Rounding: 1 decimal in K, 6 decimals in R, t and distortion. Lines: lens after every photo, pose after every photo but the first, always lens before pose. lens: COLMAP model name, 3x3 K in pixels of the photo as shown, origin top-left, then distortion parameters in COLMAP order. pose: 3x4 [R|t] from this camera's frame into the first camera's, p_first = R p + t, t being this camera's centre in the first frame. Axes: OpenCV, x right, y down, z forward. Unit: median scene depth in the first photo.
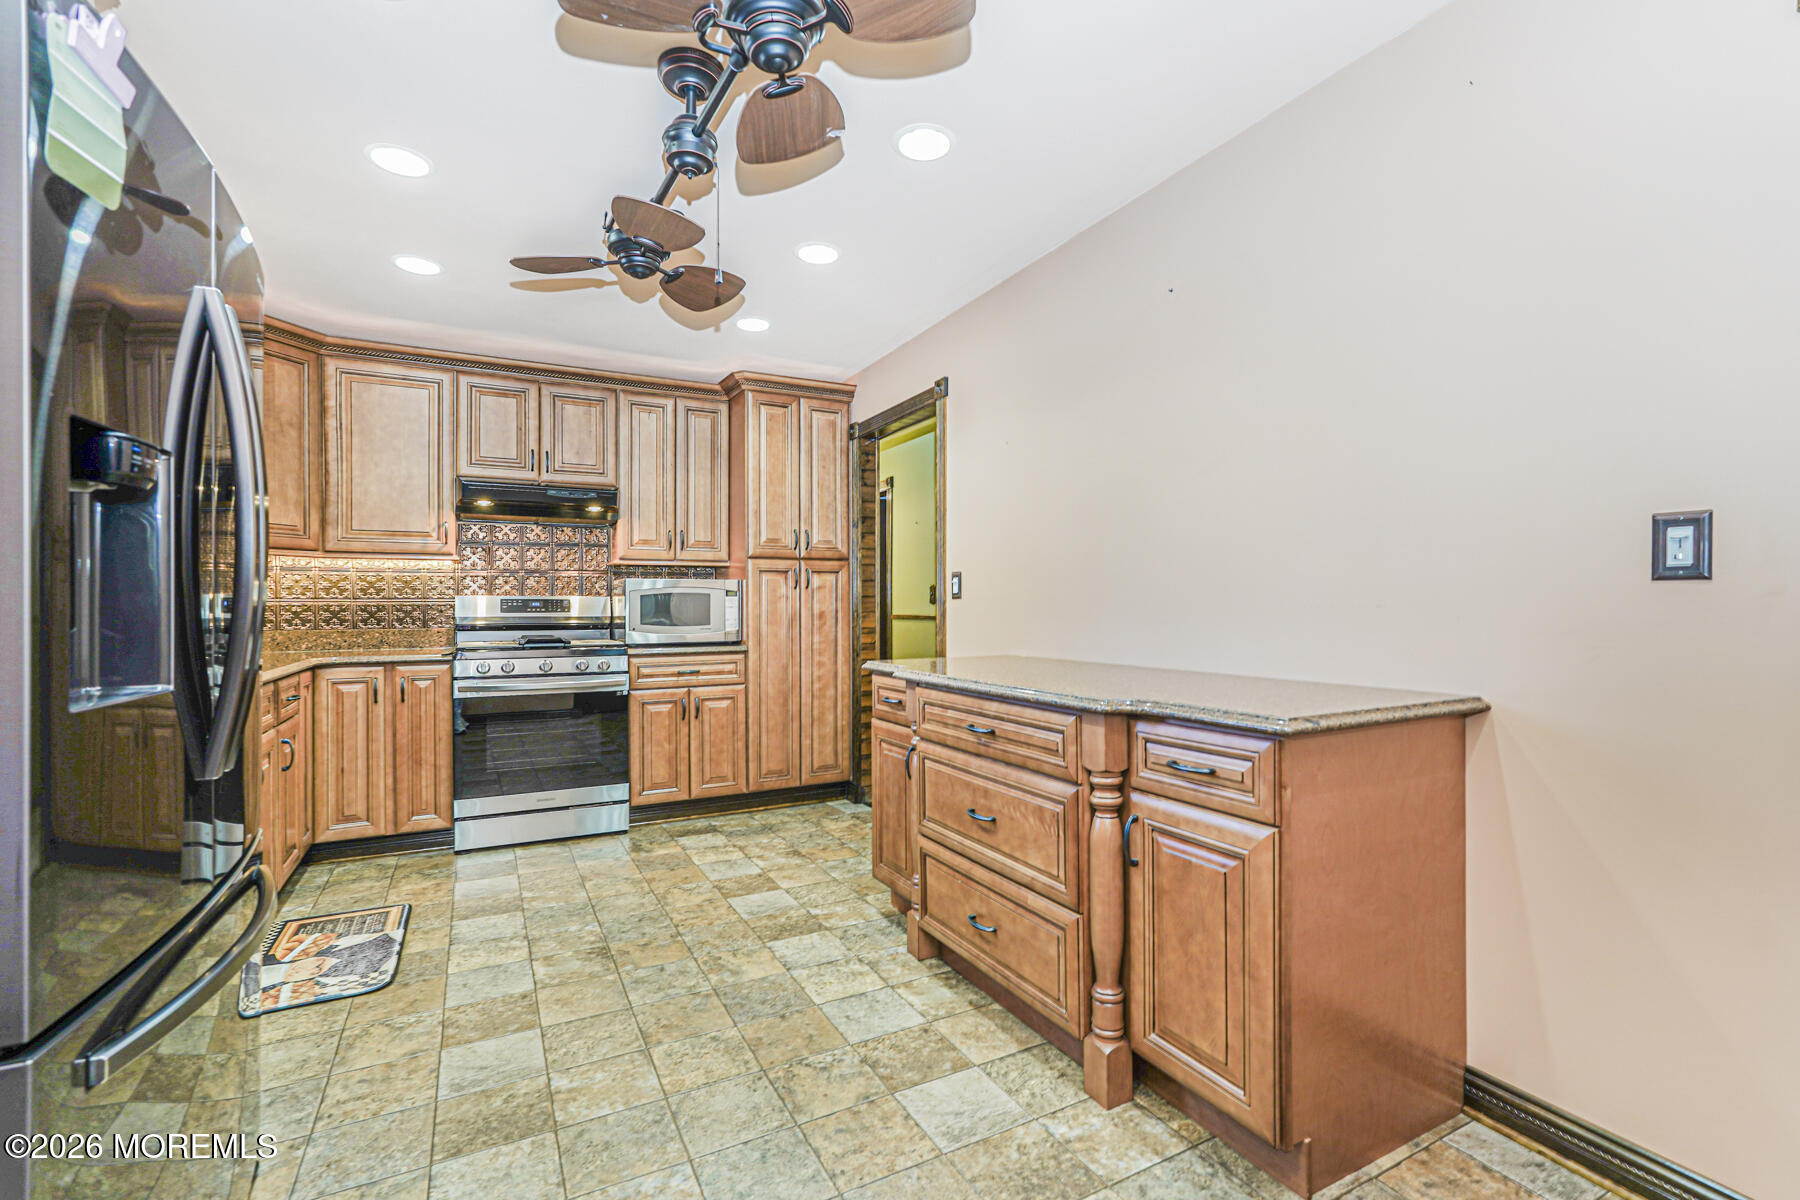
lens RADIAL K [[797.0, 0, 896.1], [0, 797.0, 607.6], [0, 0, 1]] dist [0.001259, 0.001944]
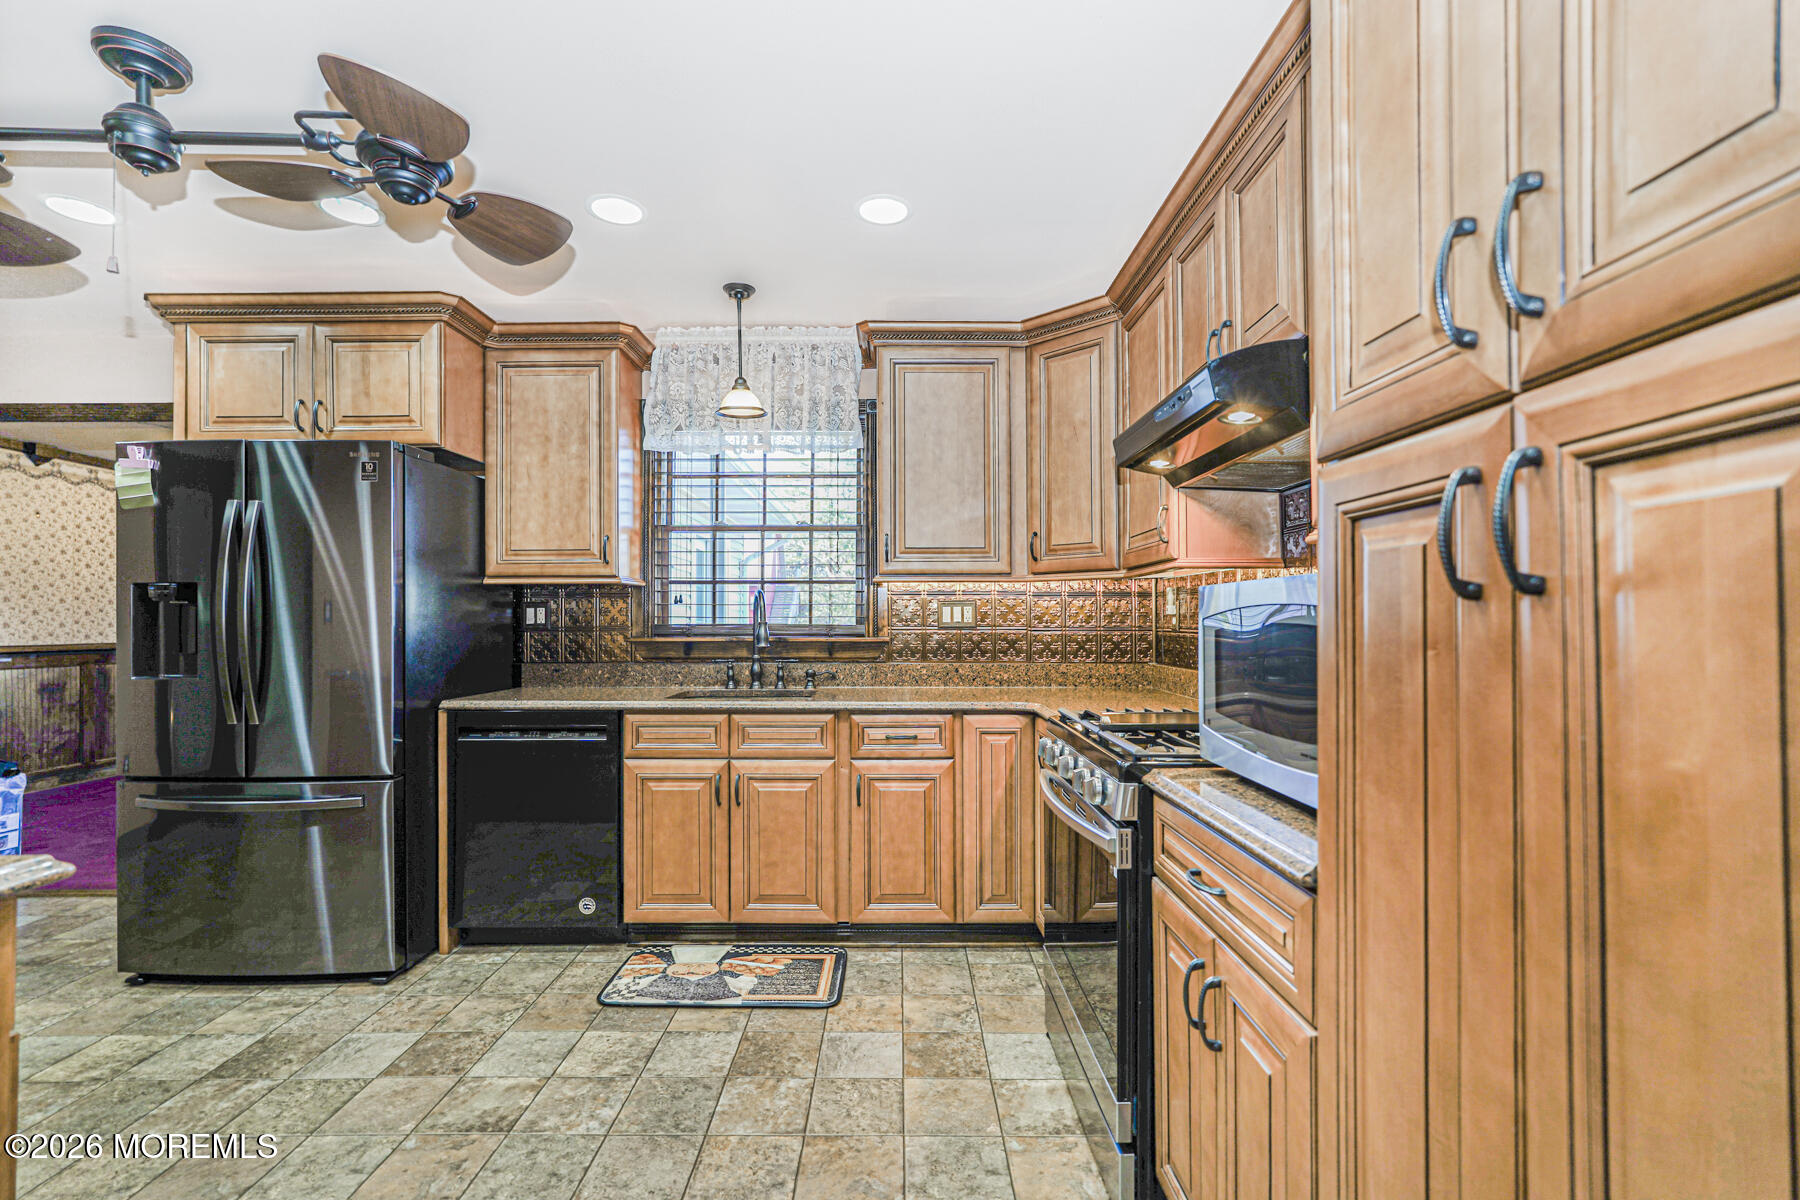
lens RADIAL K [[797.0, 0, 910.1], [0, 797.0, 612.9], [0, 0, 1]] dist [0.001259, 0.001944]
pose [[-0.469795, -0.015043, -0.882647, 0.076601], [-0.001035, 0.999863, -0.016490, -0.013393], [0.882775, -0.006834, -0.469747, 1.545790]]
